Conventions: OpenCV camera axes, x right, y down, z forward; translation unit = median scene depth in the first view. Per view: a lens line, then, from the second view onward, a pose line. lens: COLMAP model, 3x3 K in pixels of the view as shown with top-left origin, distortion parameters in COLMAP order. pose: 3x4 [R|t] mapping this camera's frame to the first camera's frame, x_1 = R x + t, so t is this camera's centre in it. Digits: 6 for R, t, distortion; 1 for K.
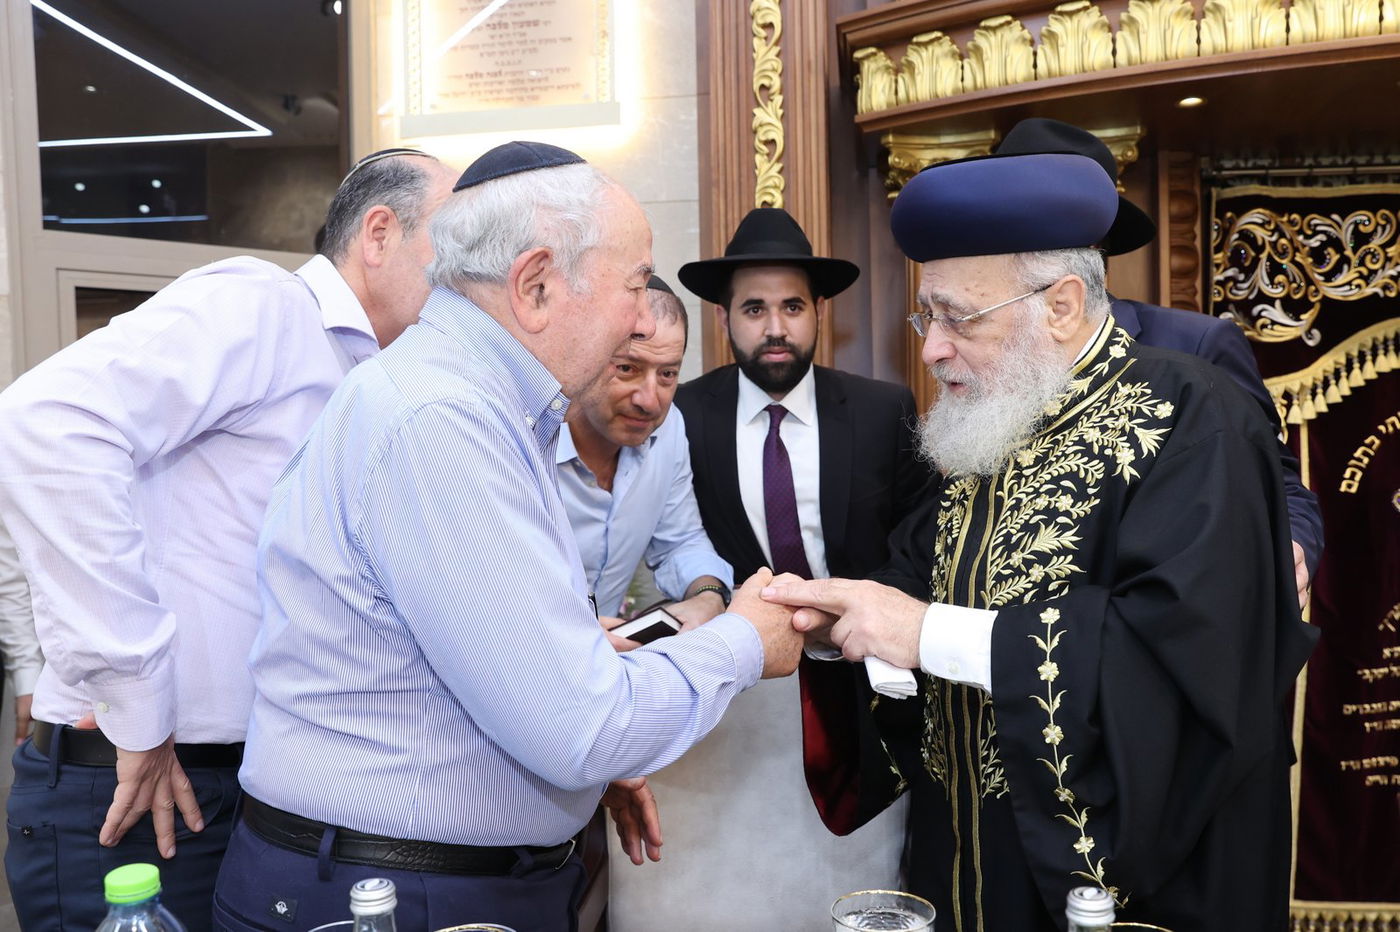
lens RADIAL K [[1094.7, 0, 737.7], [0, 1094.7, 510.4], [0, 0, 1]] dist [-0.105948, 0.074985]
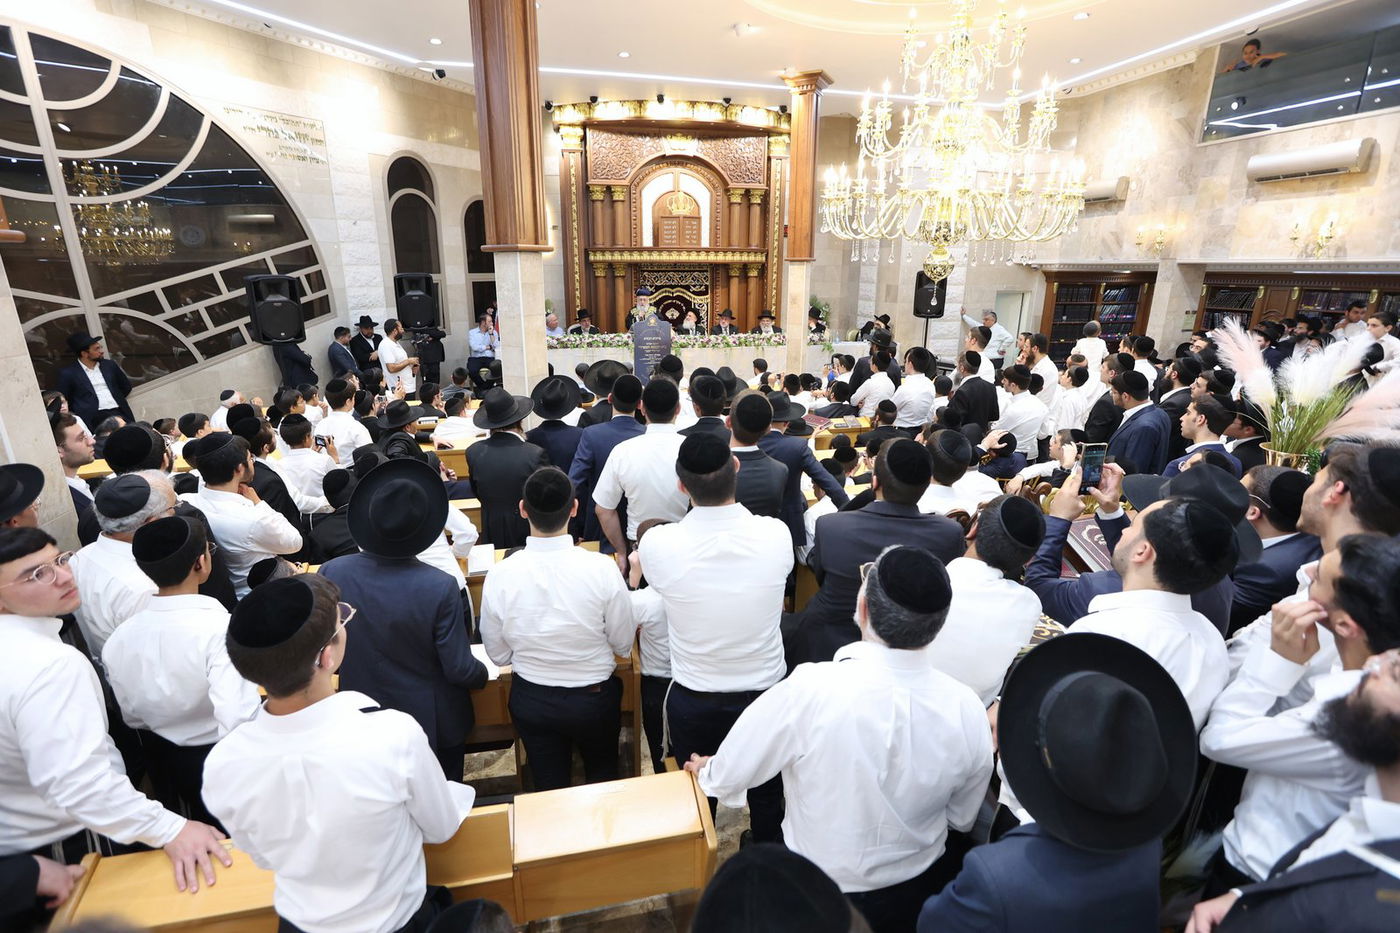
lens RADIAL K [[653.0, 0, 684.7], [0, 653.0, 455.9], [0, 0, 1]] dist [-0.050028, 0.016141]
pose [[0.961514, -0.054808, 0.269235, -0.489523], [-0.001320, 0.978969, 0.204003, 0.029112], [-0.274753, -0.196507, 0.941220, -3.346237]]
